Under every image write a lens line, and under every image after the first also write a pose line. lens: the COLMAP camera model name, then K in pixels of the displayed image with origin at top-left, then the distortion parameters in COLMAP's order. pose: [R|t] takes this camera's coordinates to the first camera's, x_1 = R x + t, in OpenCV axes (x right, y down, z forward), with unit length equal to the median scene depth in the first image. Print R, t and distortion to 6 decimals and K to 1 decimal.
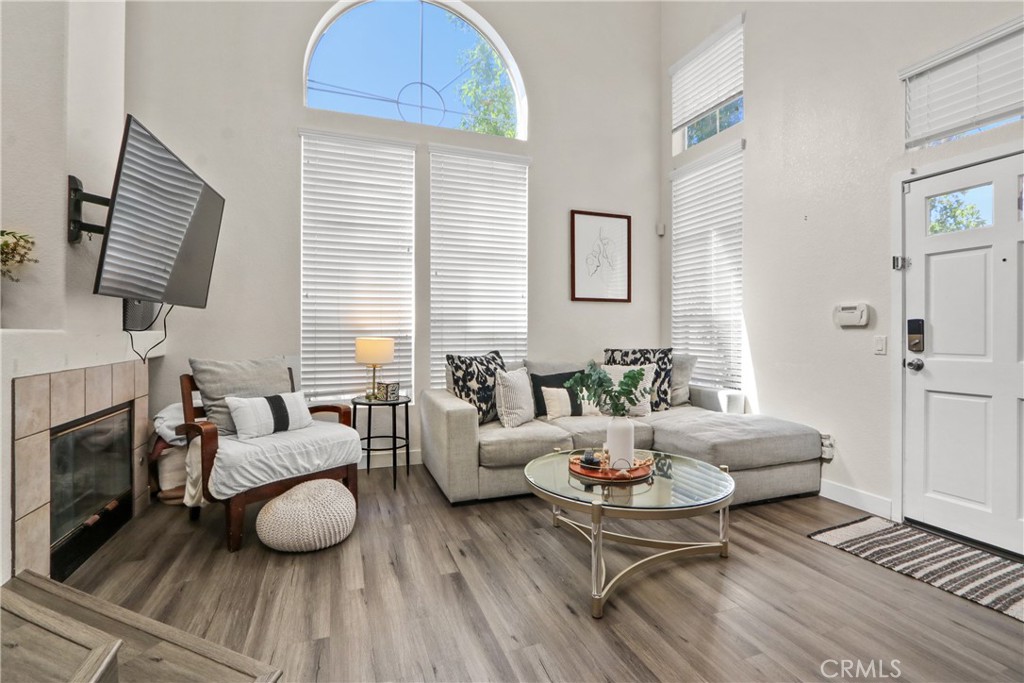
lens RADIAL K [[479.4, 0, 512.9], [0, 479.4, 332.5], [0, 0, 1]] dist [0.000450, 0.000057]
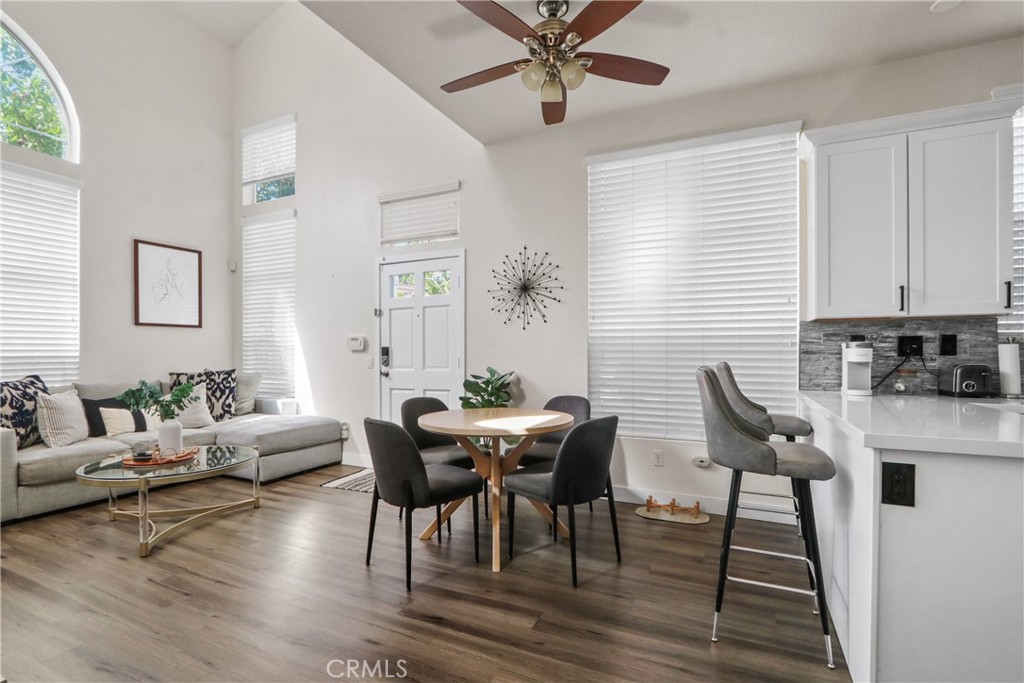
lens RADIAL K [[474.5, 0, 515.5], [0, 474.5, 355.1], [0, 0, 1]] dist [-0.029803, 0.007182]
pose [[0.712161, -0.006969, 0.701982, -0.003523], [0.002630, 0.999970, 0.007259, -0.007431], [-0.702012, -0.003323, 0.712158, -0.406410]]
